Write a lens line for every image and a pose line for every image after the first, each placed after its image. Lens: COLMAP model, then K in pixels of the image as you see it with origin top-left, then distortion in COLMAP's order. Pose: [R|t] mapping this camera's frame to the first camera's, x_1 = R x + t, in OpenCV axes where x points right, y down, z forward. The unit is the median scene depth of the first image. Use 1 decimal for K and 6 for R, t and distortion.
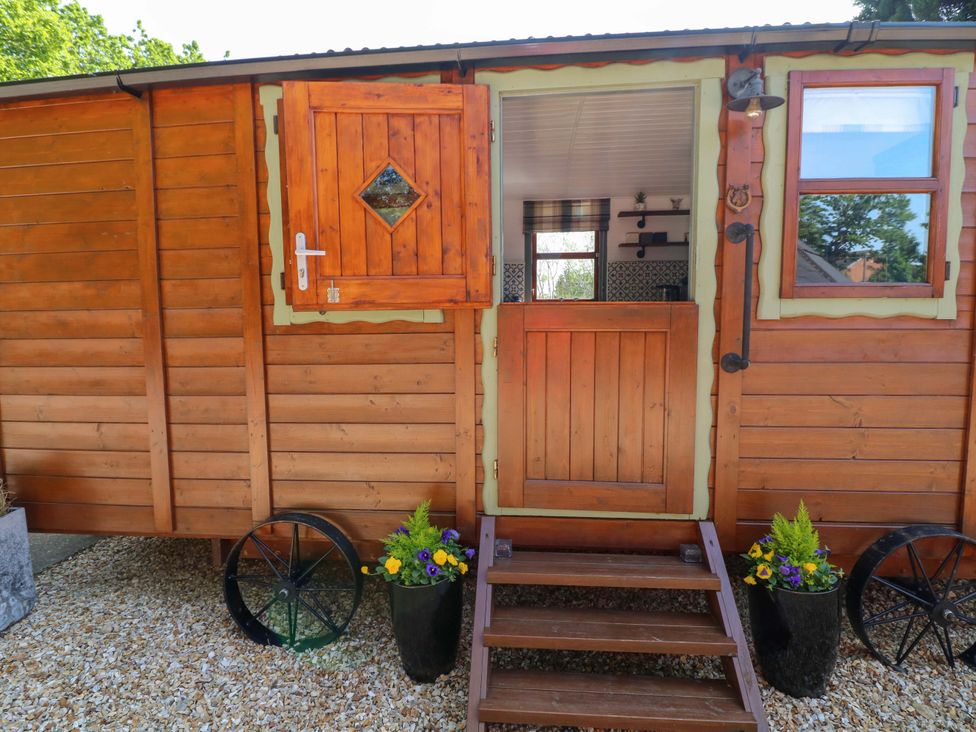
lens RADIAL K [[519.4, 0, 483.5], [0, 519.4, 354.9], [0, 0, 1]] dist [0.001518, -0.014964]
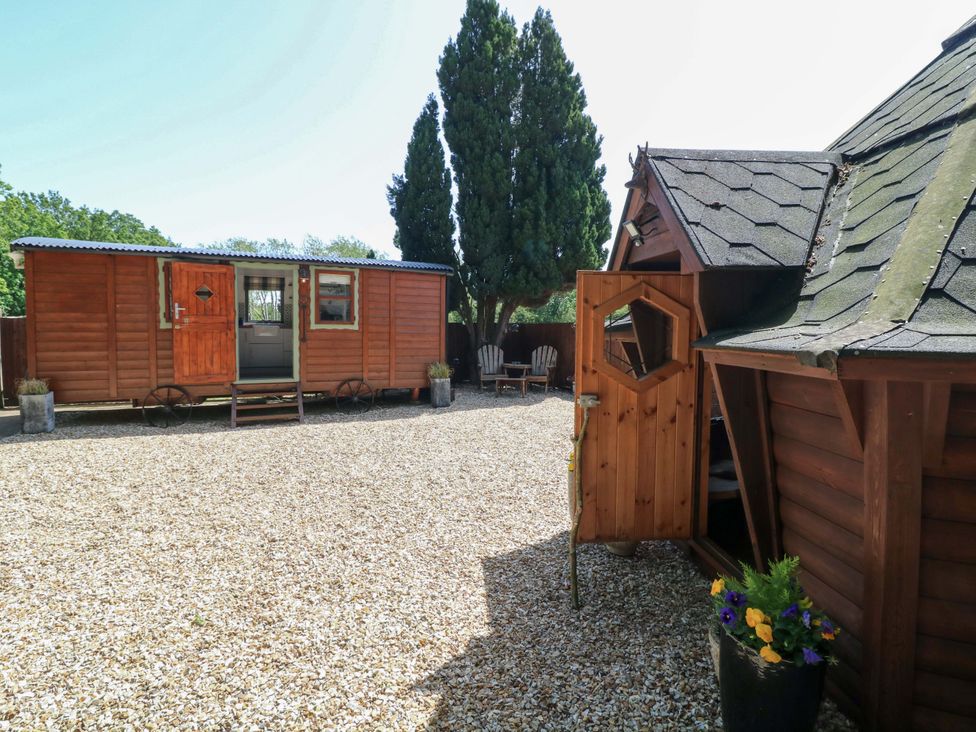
lens RADIAL K [[508.9, 0, 489.8], [0, 508.9, 355.6], [0, 0, 1]] dist [0.000023, -0.013552]
pose [[0.864821, -0.008467, 0.502009, -0.222482], [0.018749, 0.999705, -0.015438, 0.205932], [-0.501730, 0.022764, 0.864725, -2.859861]]
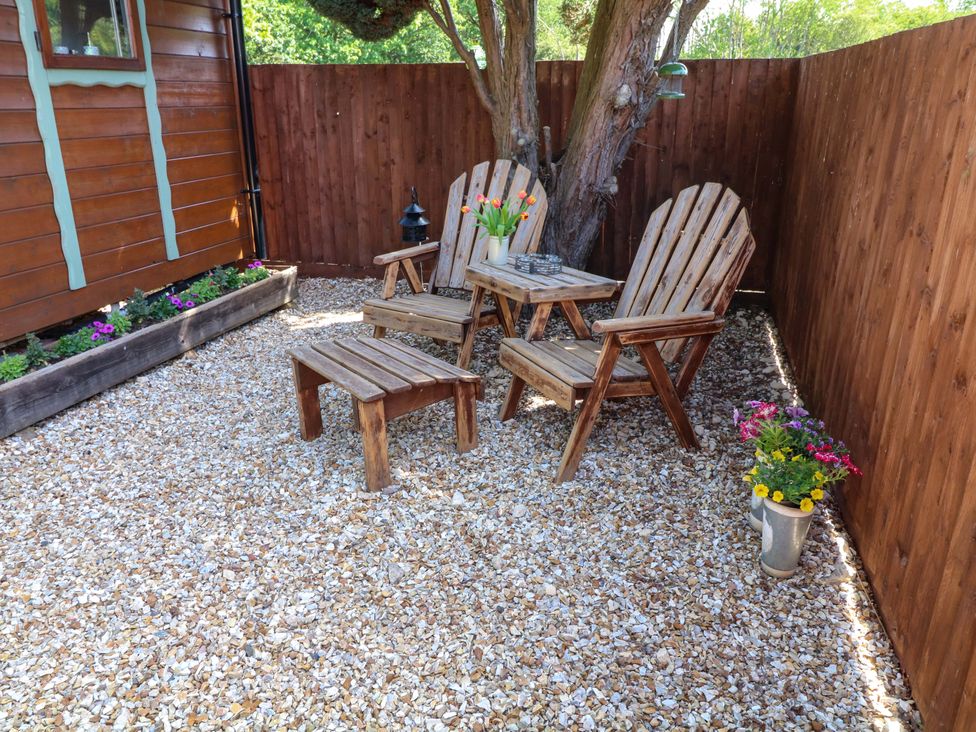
lens RADIAL K [[744.1, 0, 491.7], [0, 744.1, 357.1], [0, 0, 1]] dist [0.007922, -0.004840]
pose [[0.983105, 0.071797, -0.168375, 2.691136], [-0.023977, 0.962449, 0.270403, -0.011783], [0.181466, -0.261798, 0.947909, -0.123433]]
